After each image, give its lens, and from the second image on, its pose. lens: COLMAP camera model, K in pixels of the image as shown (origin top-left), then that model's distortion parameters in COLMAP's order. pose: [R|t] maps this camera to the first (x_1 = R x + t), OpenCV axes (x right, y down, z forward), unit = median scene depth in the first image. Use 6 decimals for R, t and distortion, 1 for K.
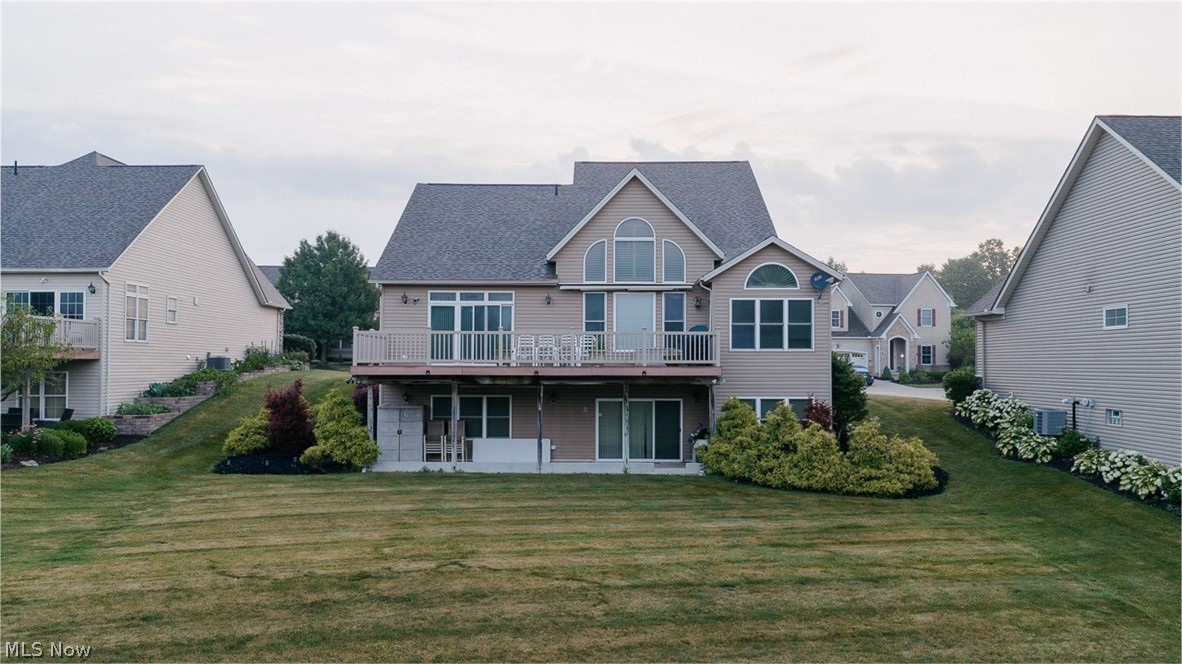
lens RADIAL K [[977.8, 0, 591.0], [0, 977.8, 332.0], [0, 0, 1]] dist [0.011595, -0.021549]
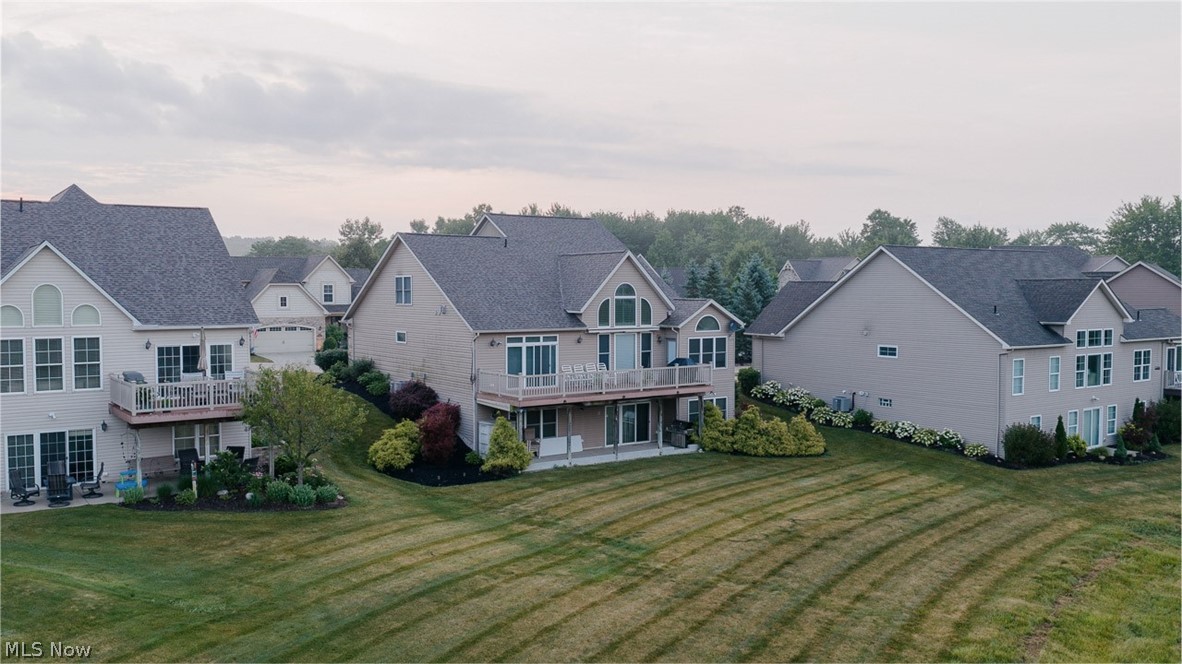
lens RADIAL K [[977.8, 0, 591.0], [0, 977.8, 332.0], [0, 0, 1]] dist [0.011595, -0.021549]
pose [[0.807586, -0.029498, 0.589012, -0.881969], [-0.018307, 0.997013, 0.075031, -0.153819], [-0.589466, -0.071377, 0.804634, -0.174153]]
